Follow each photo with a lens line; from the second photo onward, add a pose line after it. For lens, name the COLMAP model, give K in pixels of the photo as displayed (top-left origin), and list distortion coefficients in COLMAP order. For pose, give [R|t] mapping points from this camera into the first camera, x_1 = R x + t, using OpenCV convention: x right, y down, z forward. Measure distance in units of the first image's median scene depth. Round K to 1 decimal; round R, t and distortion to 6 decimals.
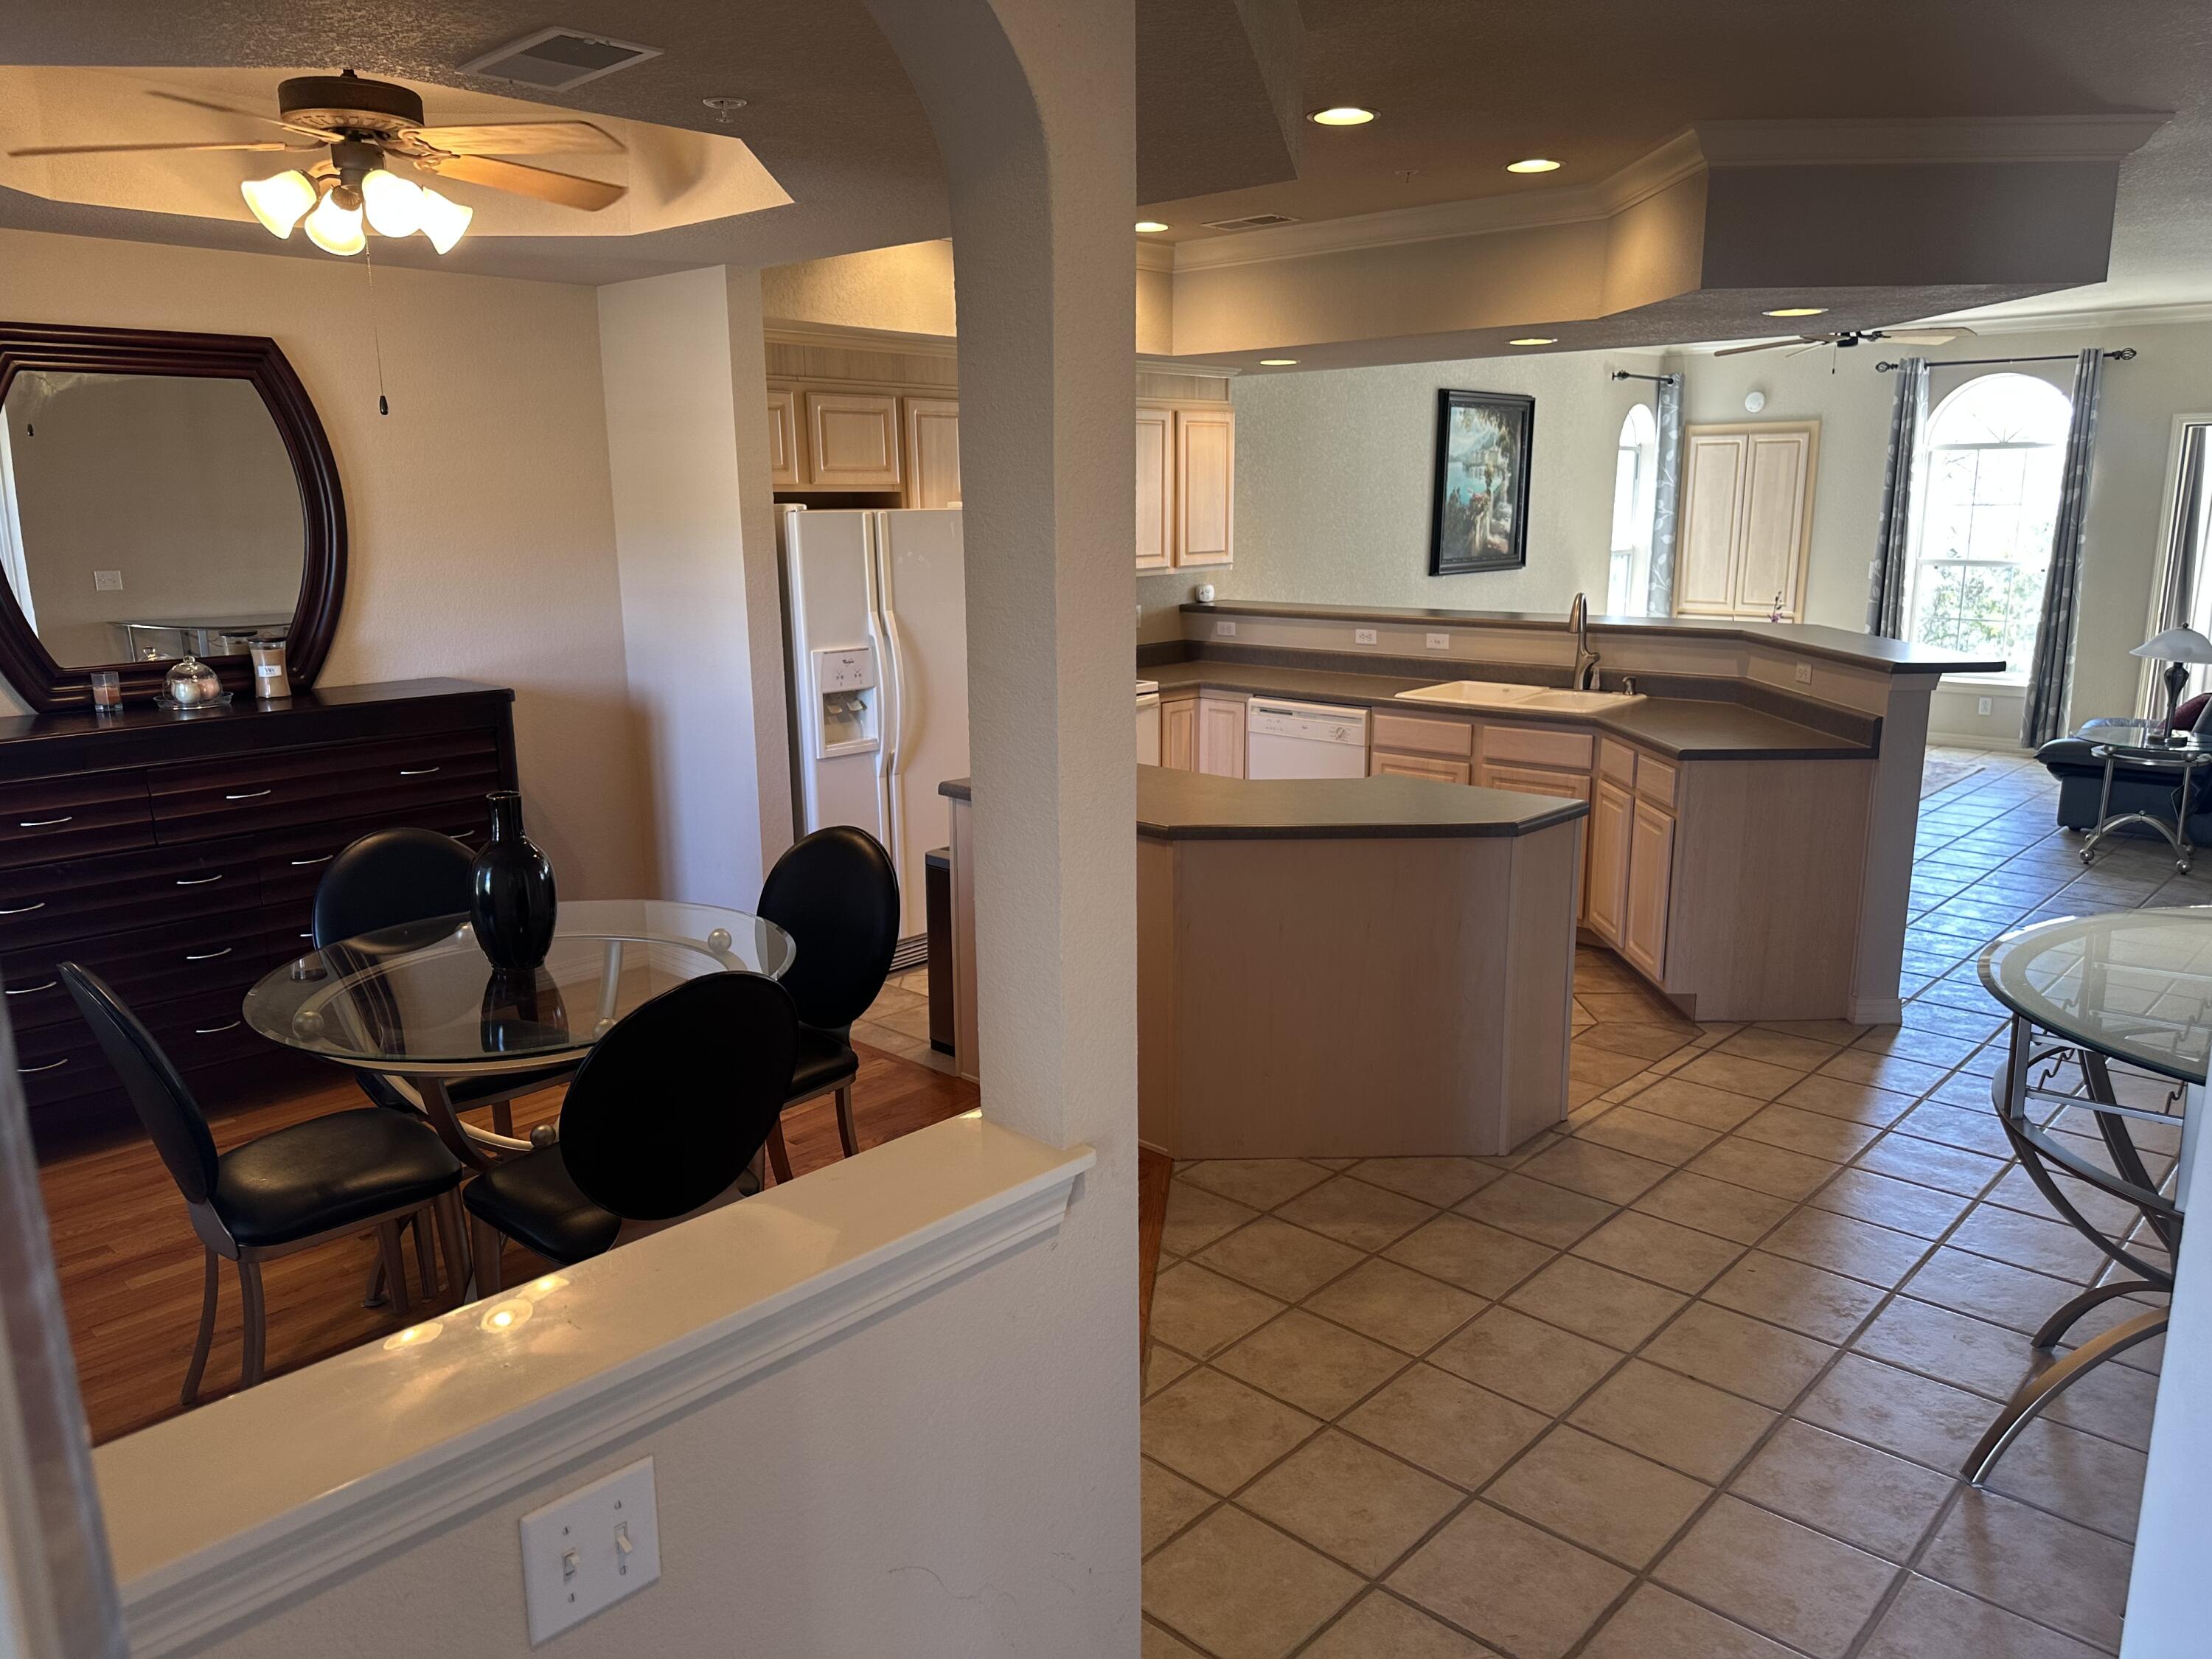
lens RADIAL K [[1563.9, 0, 1071.2], [0, 1563.9, 884.2], [0, 0, 1]] dist [0.022537, -0.036539]
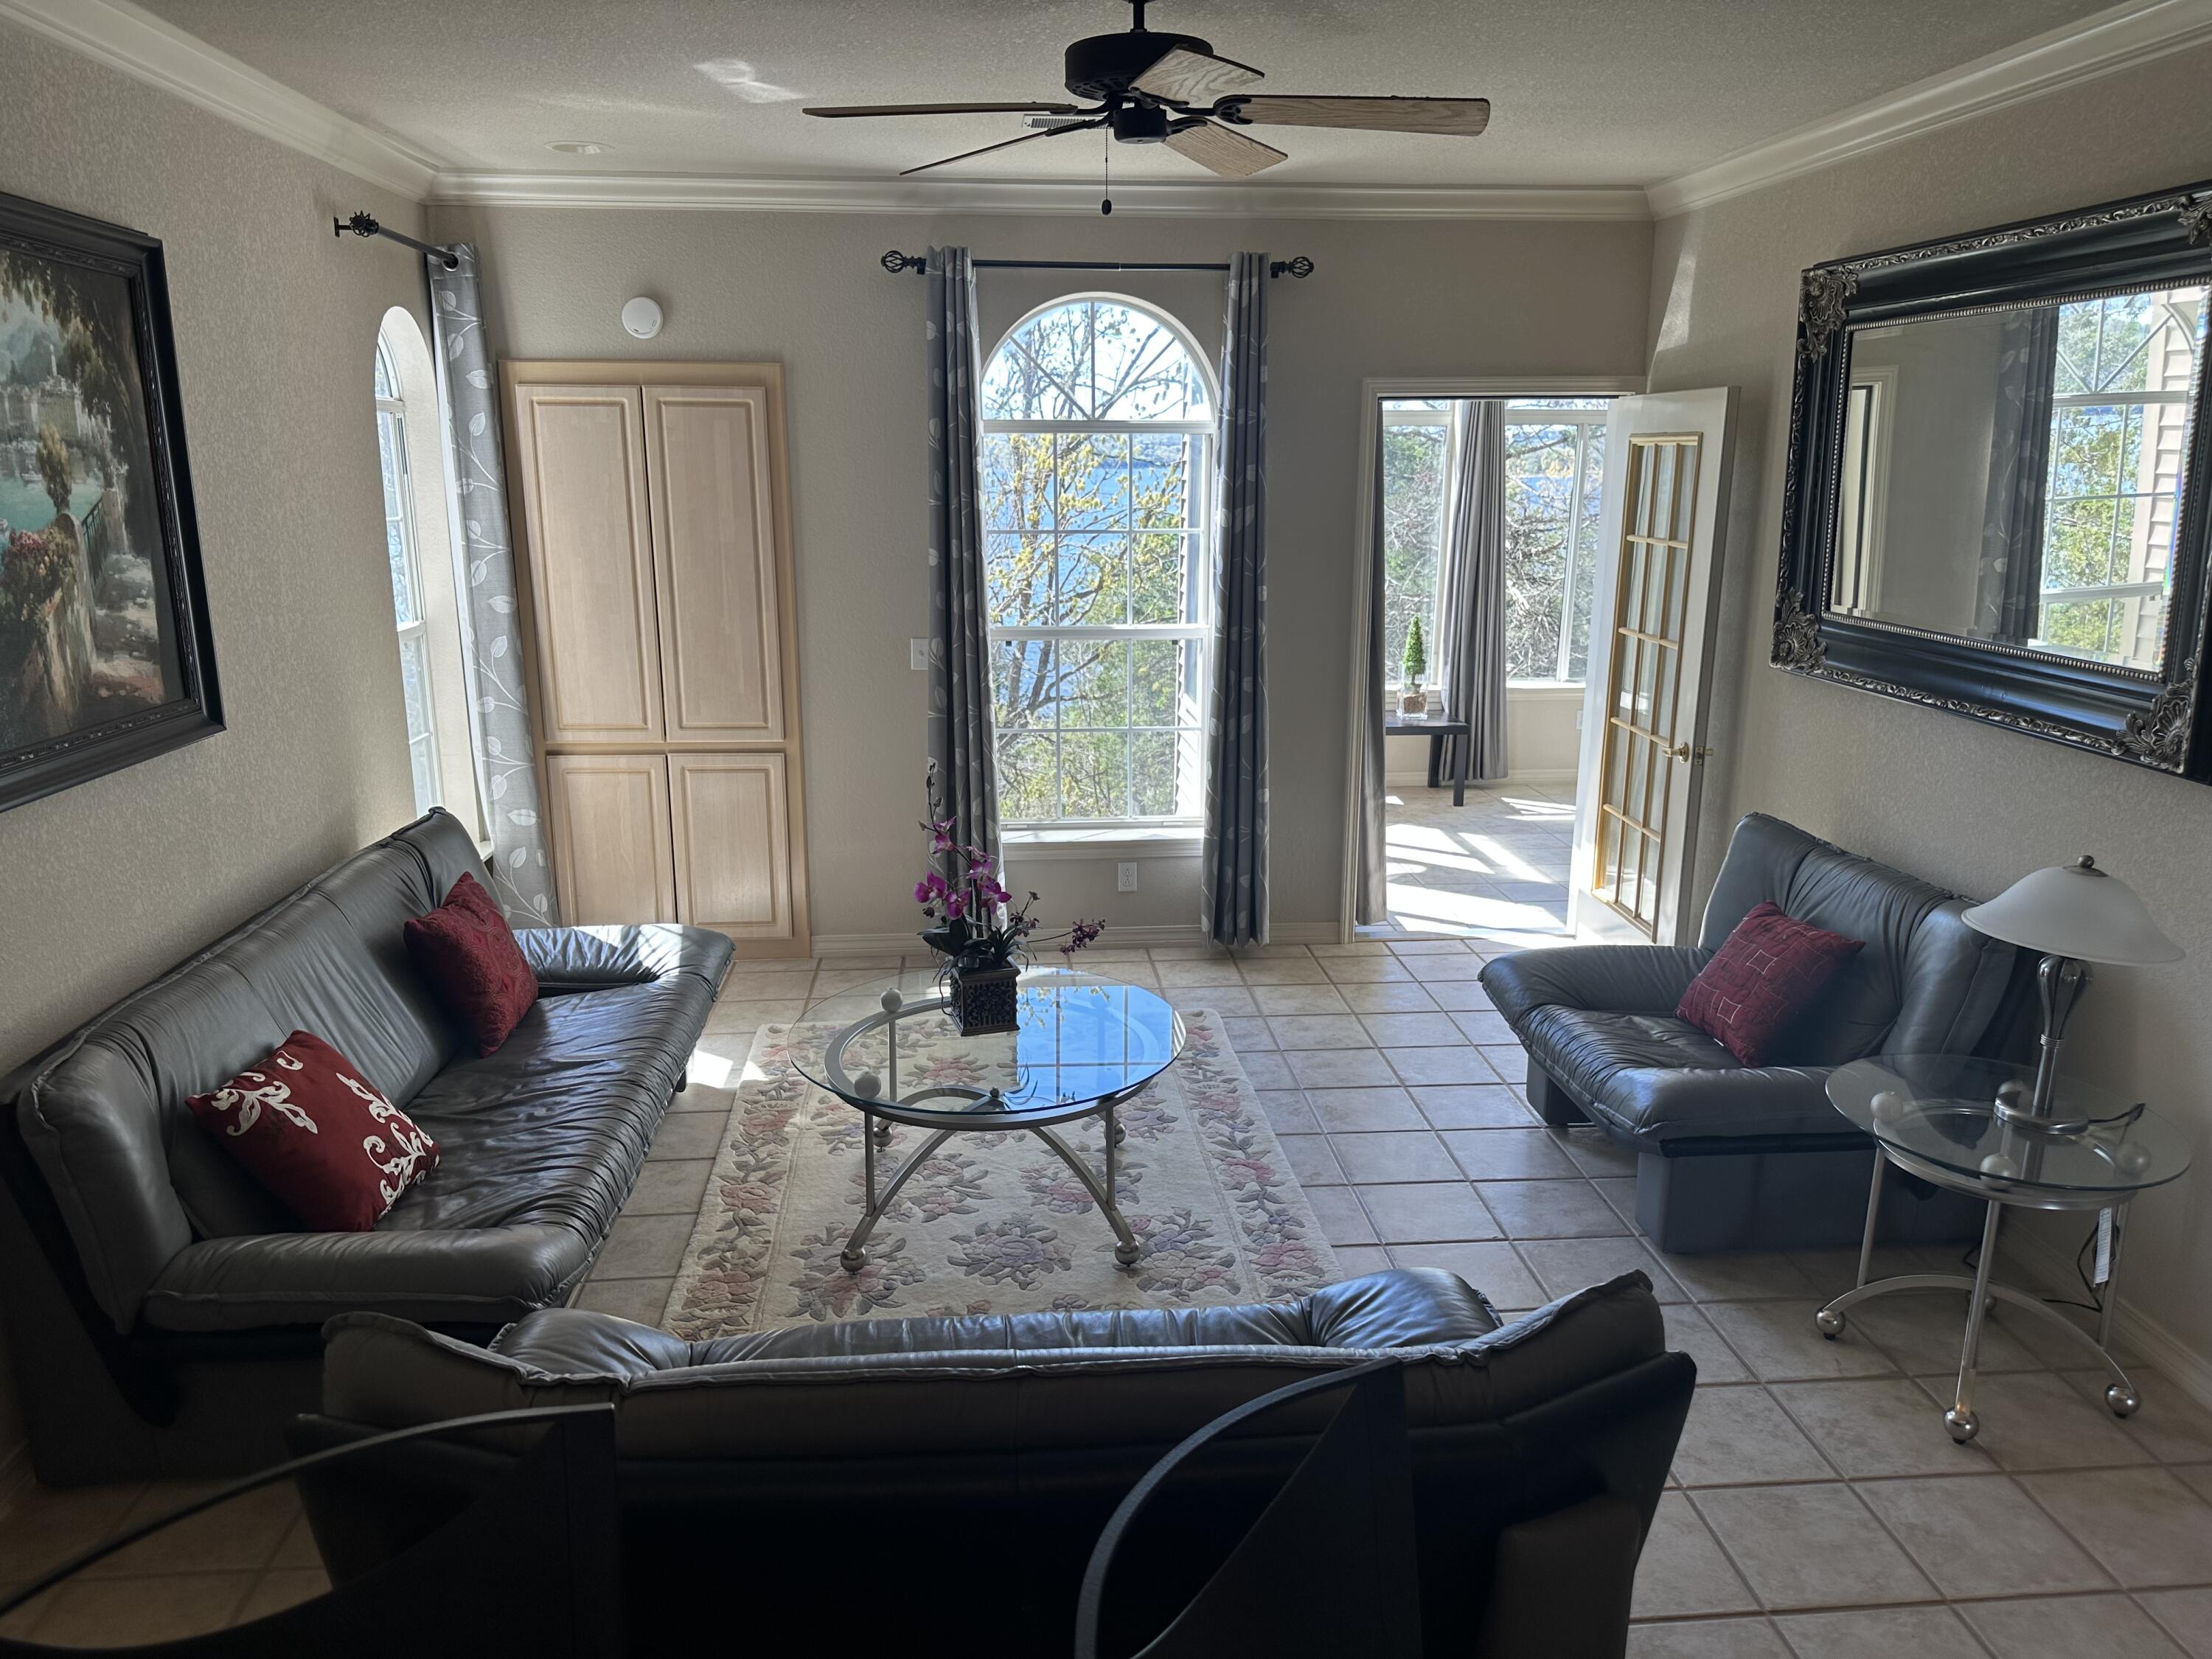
lens RADIAL K [[1563.9, 0, 1100.6], [0, 1563.9, 840.1], [0, 0, 1]] dist [0.022537, -0.036539]
pose [[0.650888, -0.166593, 0.740669, 0.199986], [0.173670, 0.982429, 0.068352, -0.218746], [-0.739042, 0.084143, 0.668384, 0.810424]]
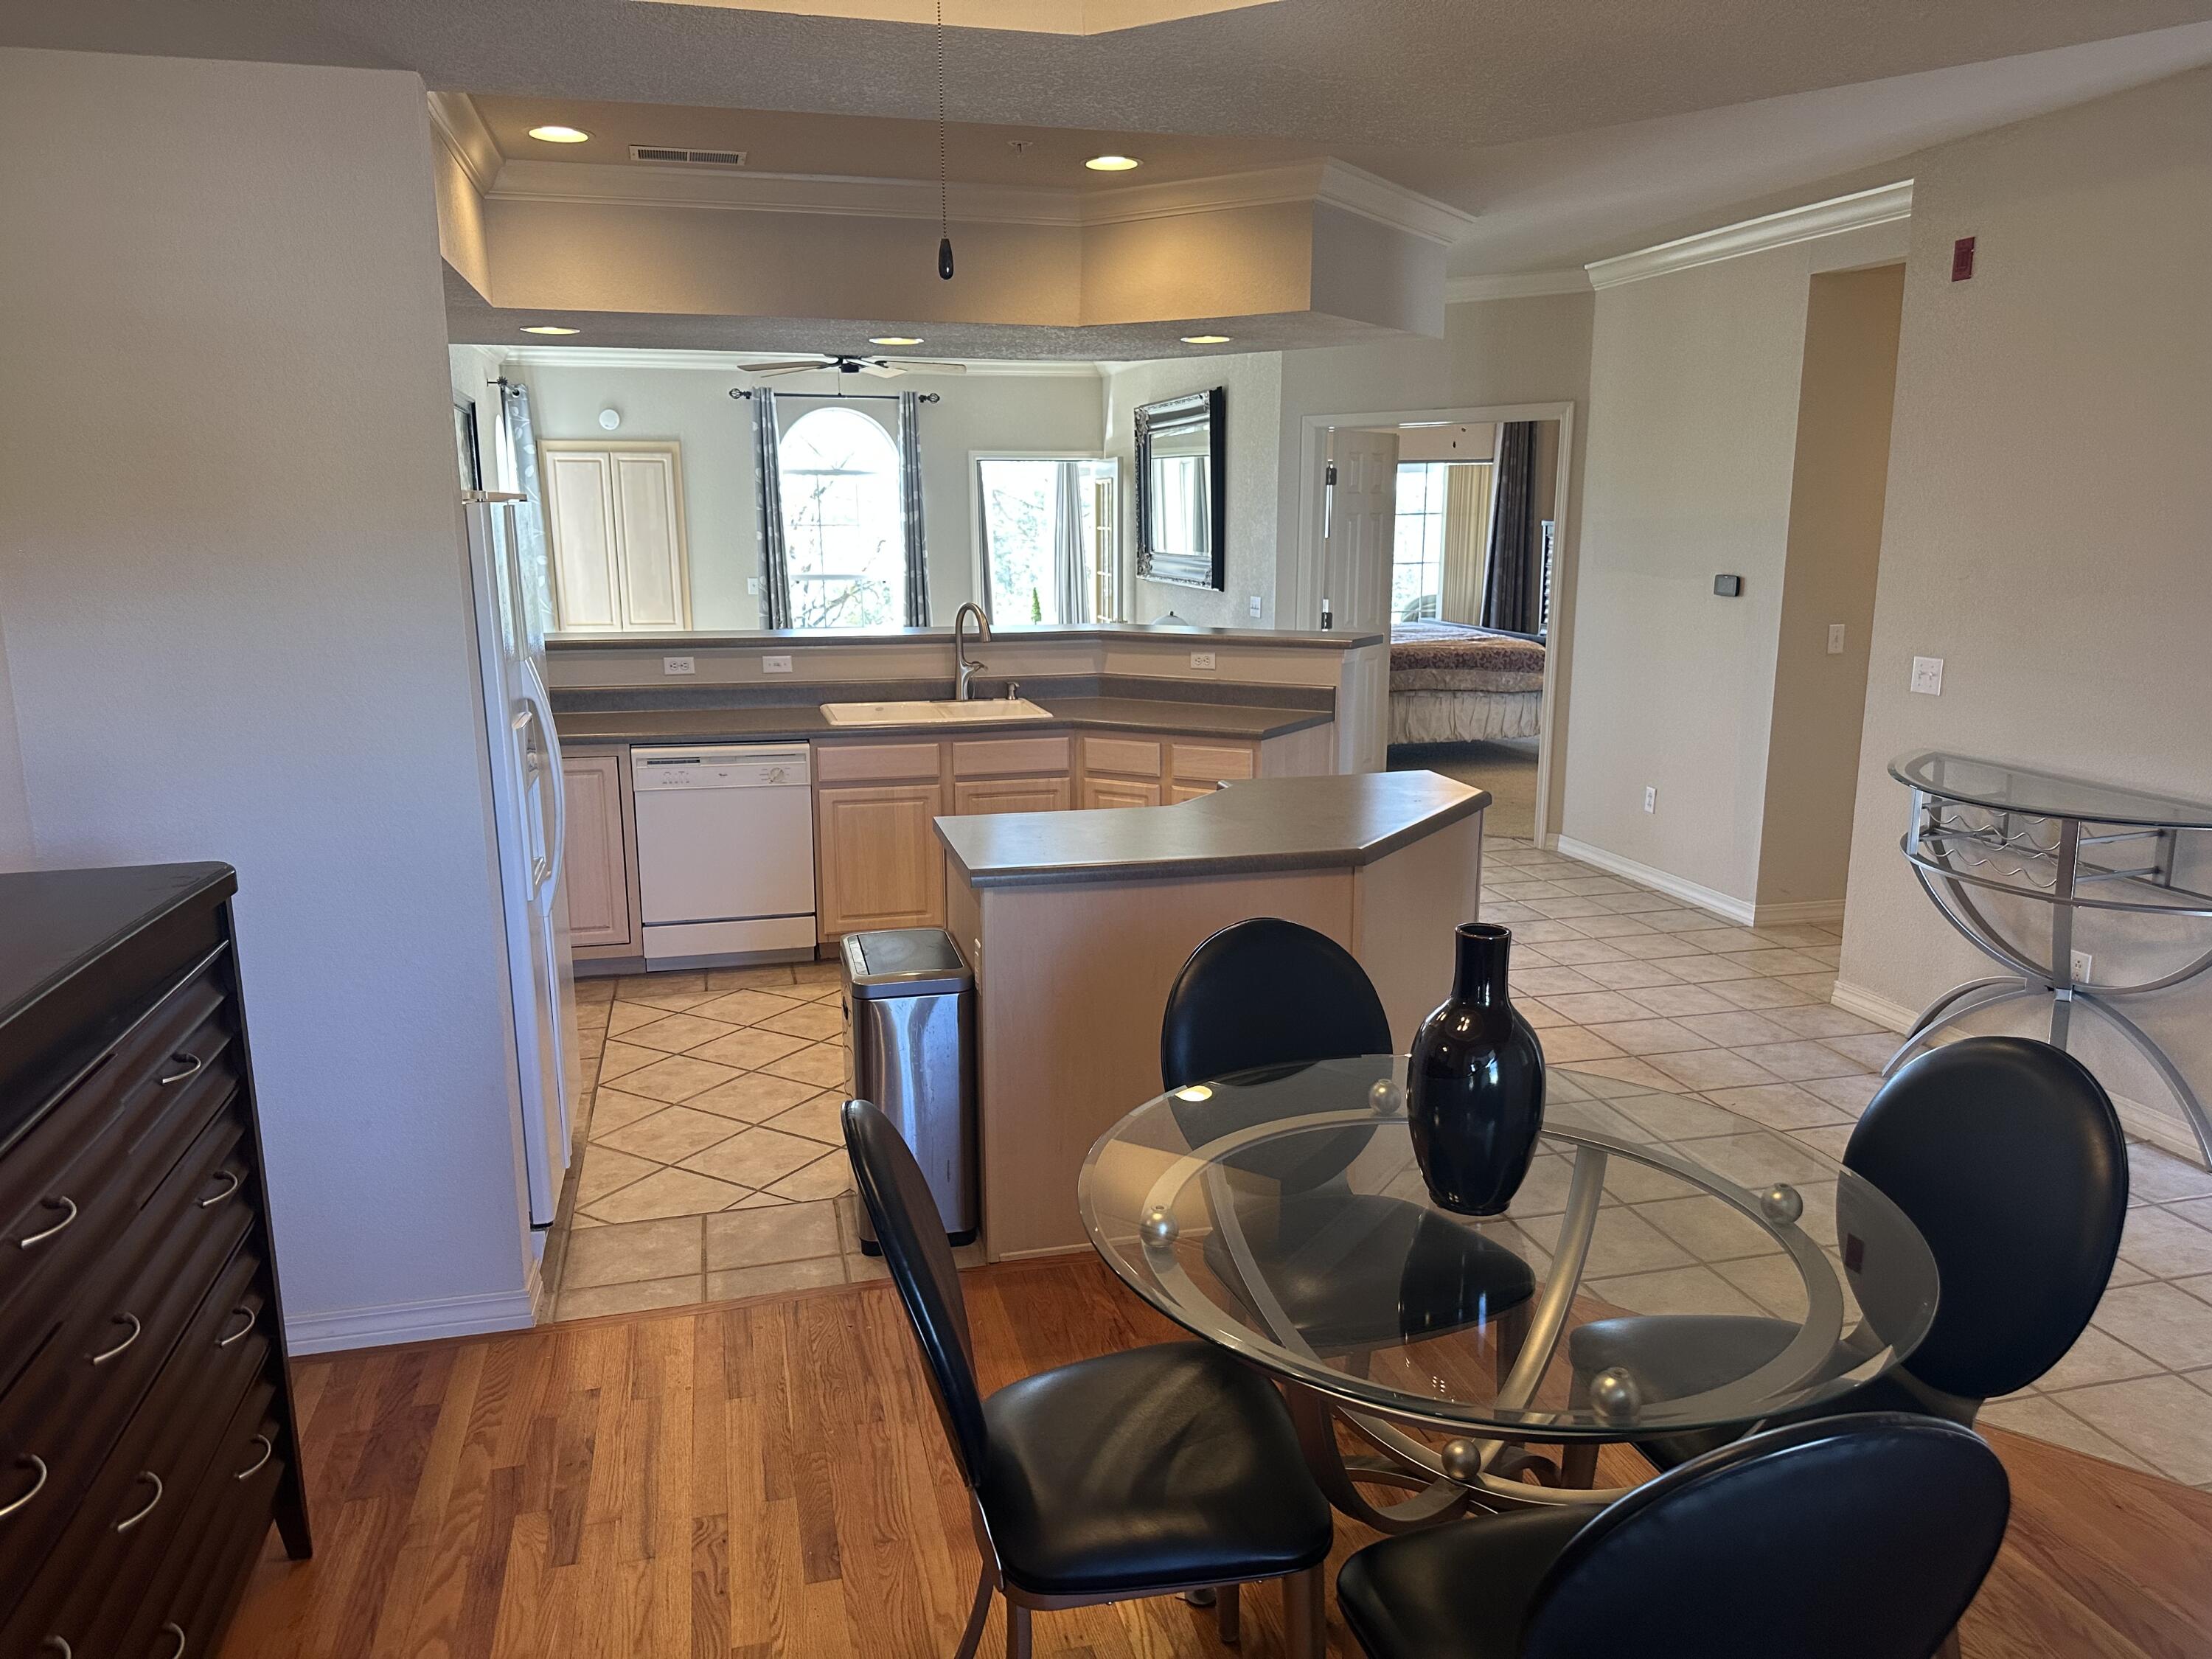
lens RADIAL K [[1563.9, 0, 1163.5], [0, 1563.9, 882.8], [0, 0, 1]] dist [0.022537, -0.036539]
pose [[0.494964, -0.186636, 0.848633, -0.386937], [0.204759, 0.974208, 0.094827, -0.063959], [-0.844443, 0.126829, 0.520413, 0.318357]]
